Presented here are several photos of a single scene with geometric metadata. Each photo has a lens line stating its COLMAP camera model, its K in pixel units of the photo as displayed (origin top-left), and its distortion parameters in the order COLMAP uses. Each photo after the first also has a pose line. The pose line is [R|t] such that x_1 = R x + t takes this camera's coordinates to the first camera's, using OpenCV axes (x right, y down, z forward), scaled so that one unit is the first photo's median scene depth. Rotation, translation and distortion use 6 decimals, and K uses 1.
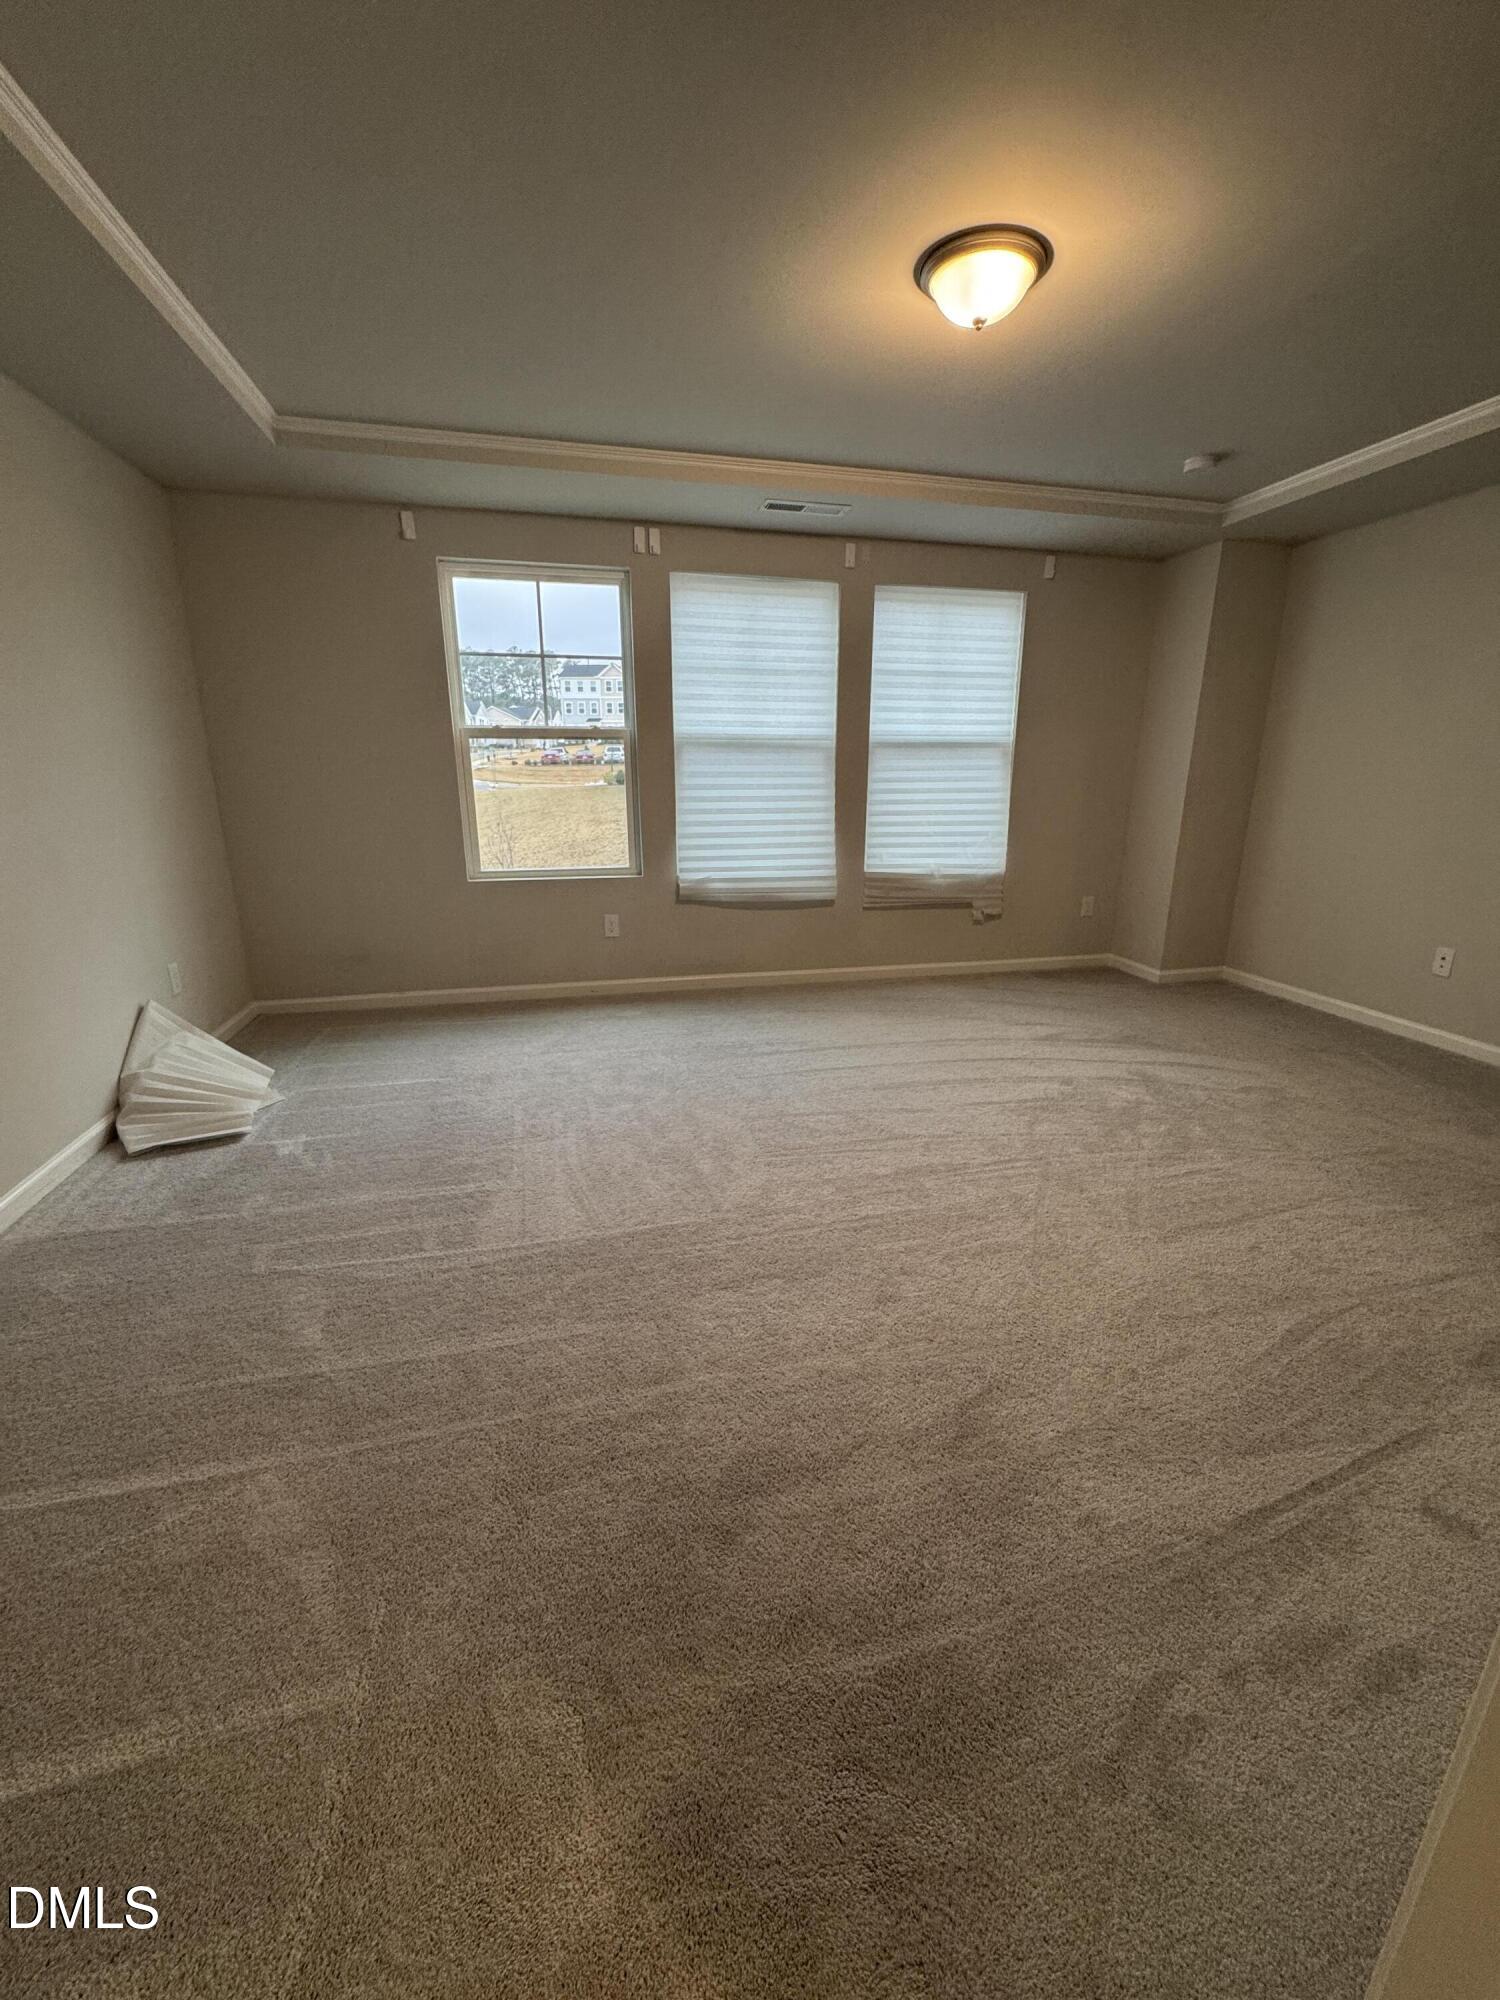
lens RADIAL K [[801.7, 0, 750.3], [0, 801.7, 998.0], [0, 0, 1]] dist [-0.001490, 0.001086]
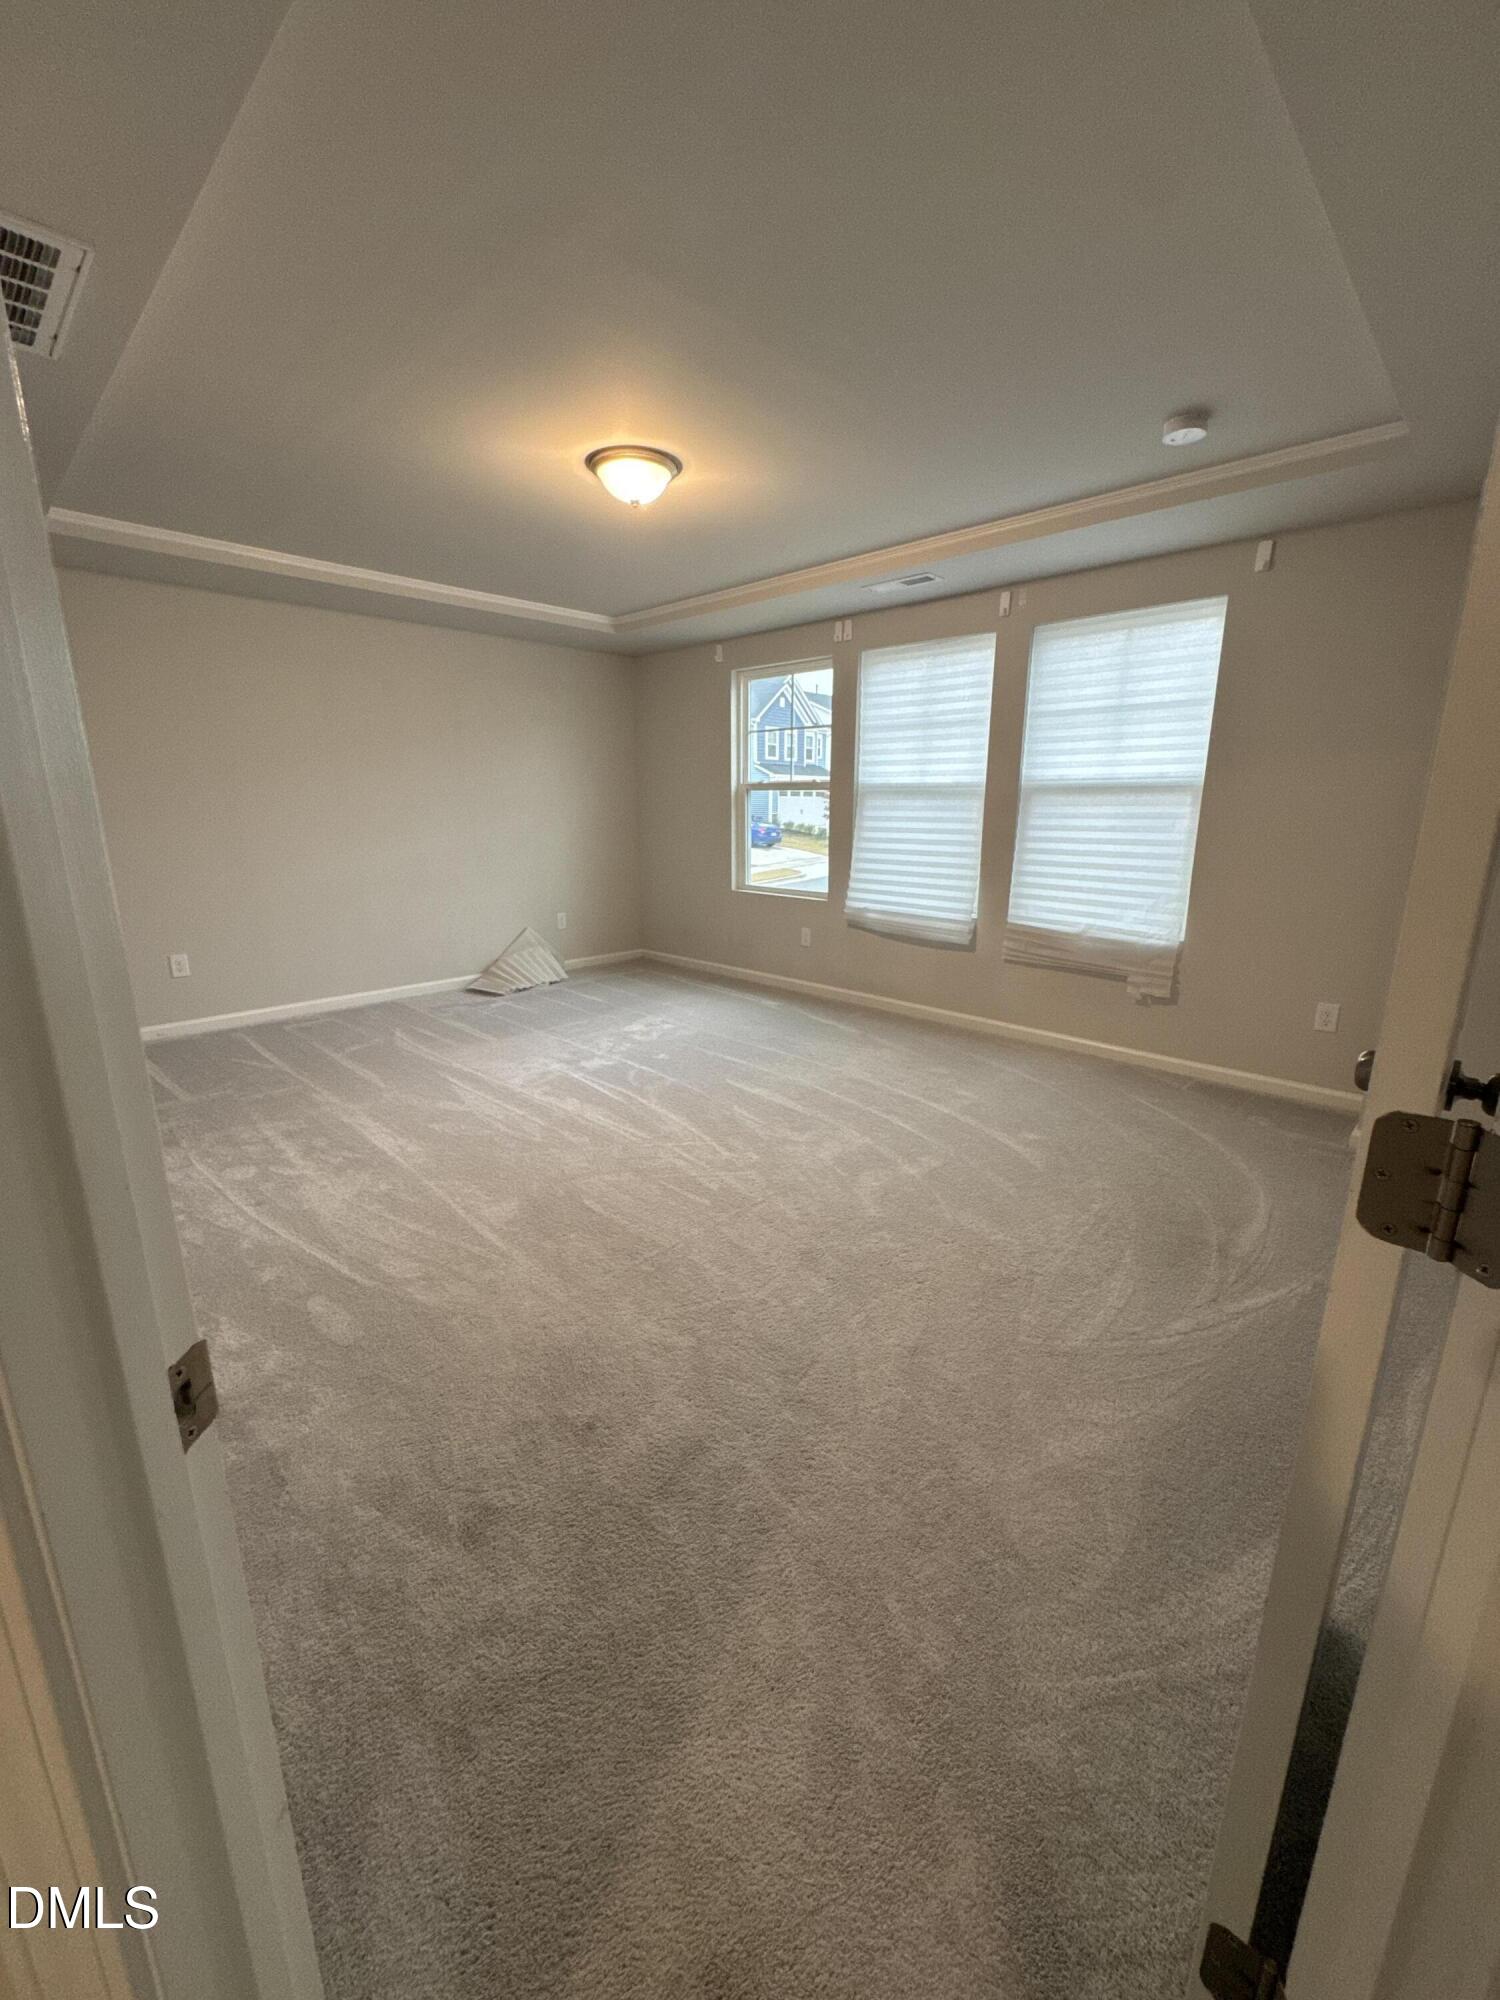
lens RADIAL K [[801.7, 0, 762.2], [0, 801.7, 999.7], [0, 0, 1]] dist [-0.001490, 0.001086]
pose [[0.537742, 0.202441, -0.818445, 0.827860], [-0.233591, 0.968517, 0.086085, -0.086092], [0.810104, 0.144890, 0.568100, 0.247178]]
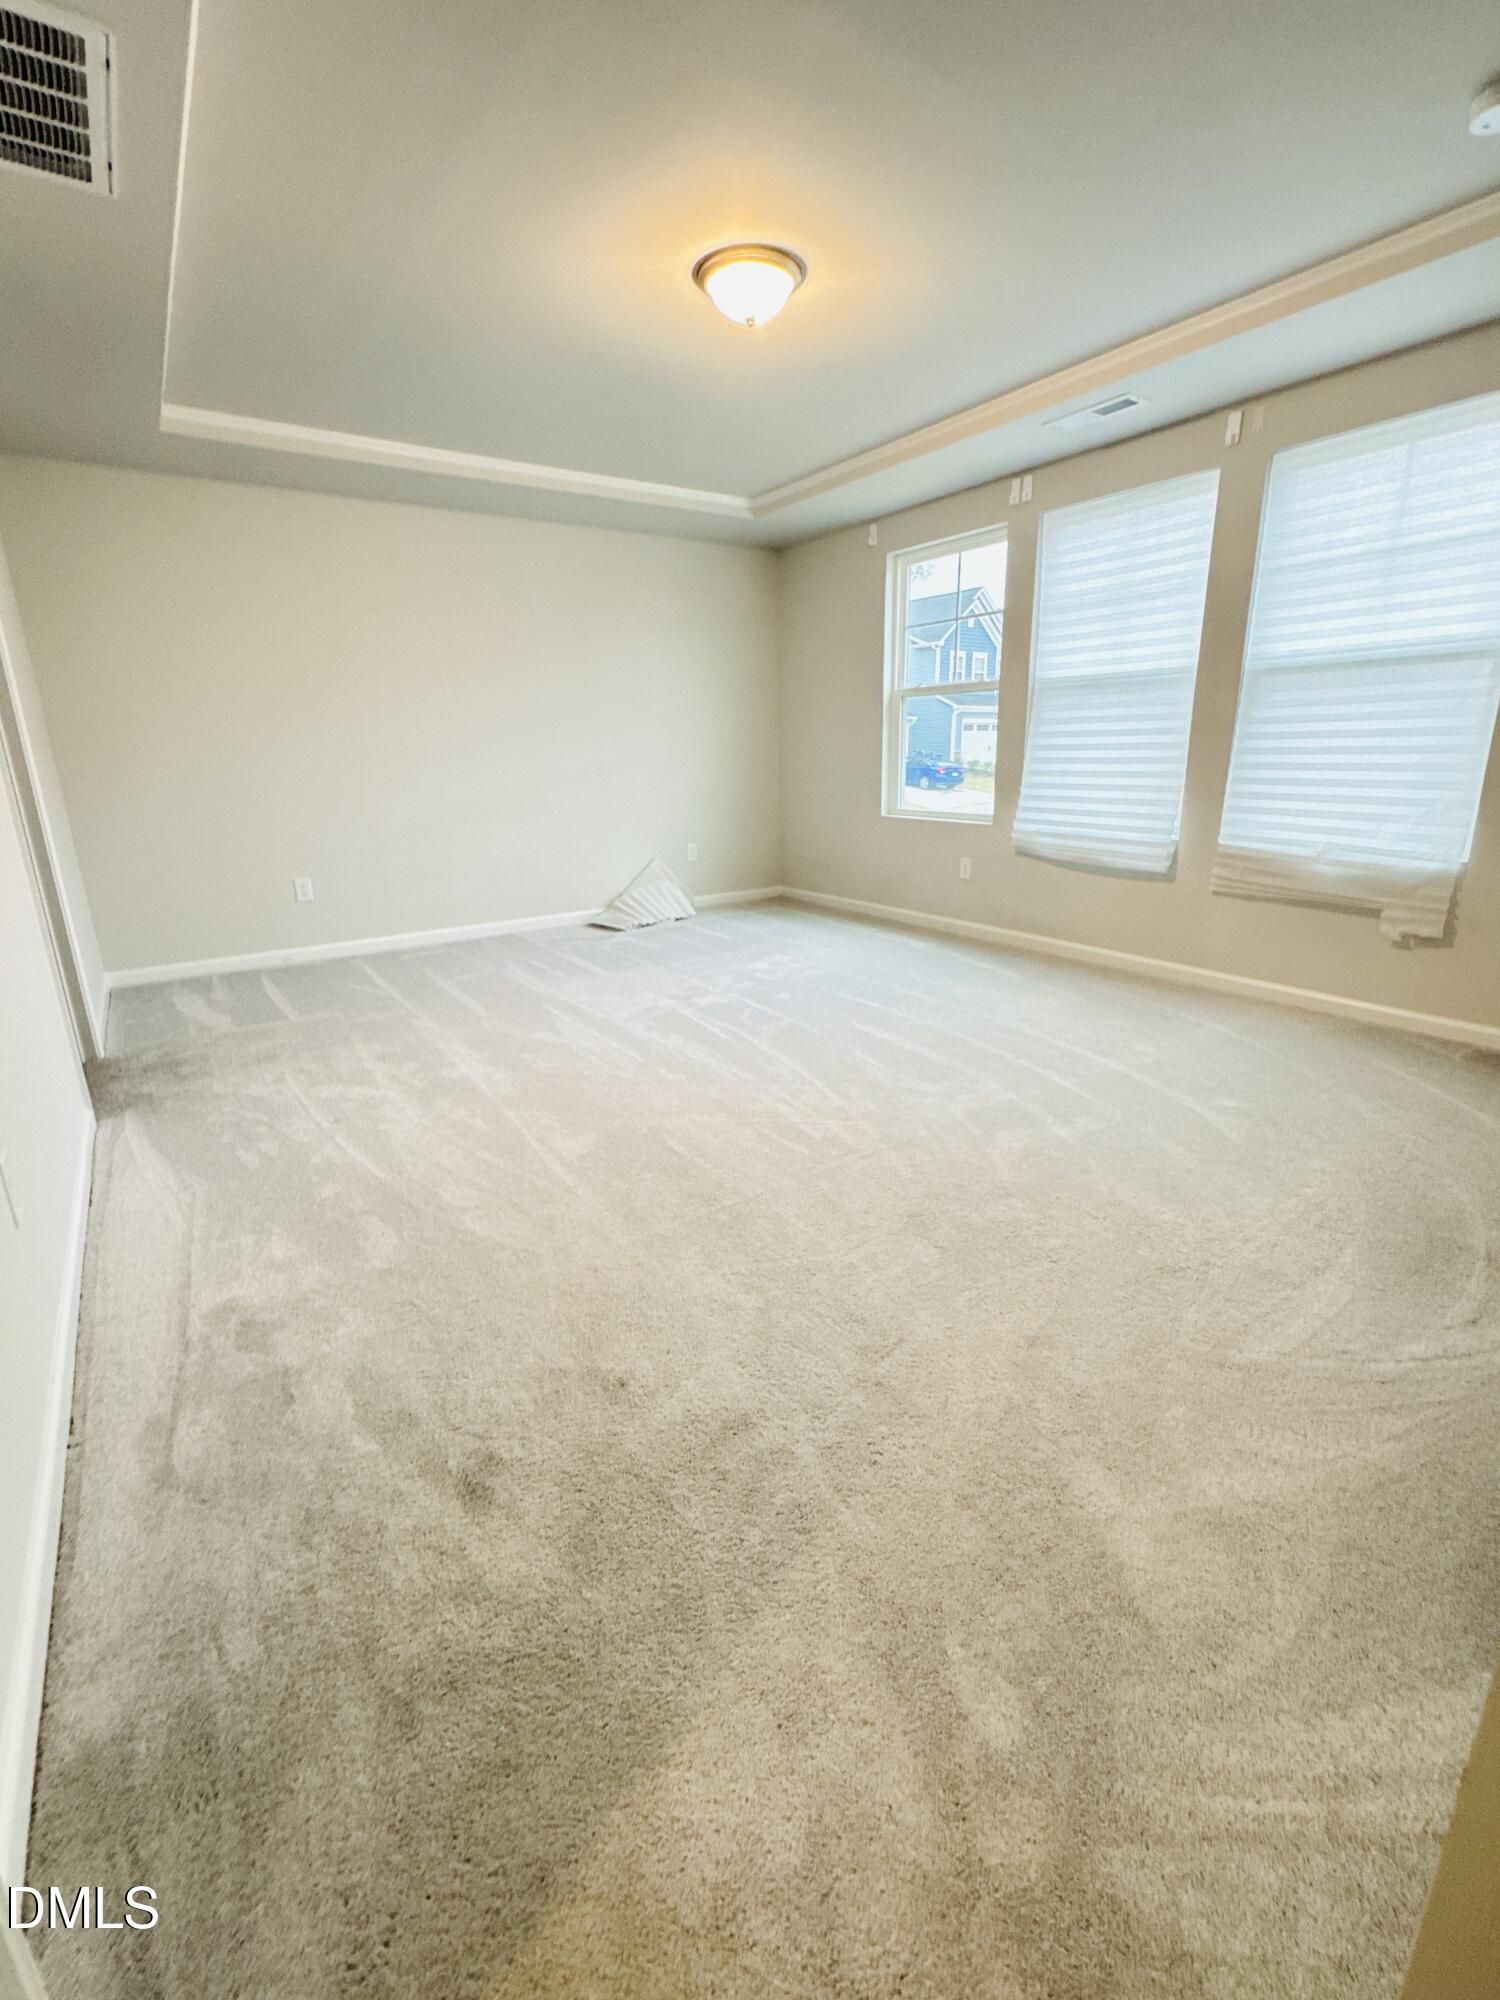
lens RADIAL K [[879.1, 0, 761.7], [0, 879.1, 1001.5], [0, 0, 1]] dist [-0.001995, 0.000894]
pose [[0.360429, 0.252696, -0.897906, 0.813439], [-0.235725, 0.956037, 0.174433, -0.060474], [0.902510, 0.148788, 0.404150, 0.310536]]
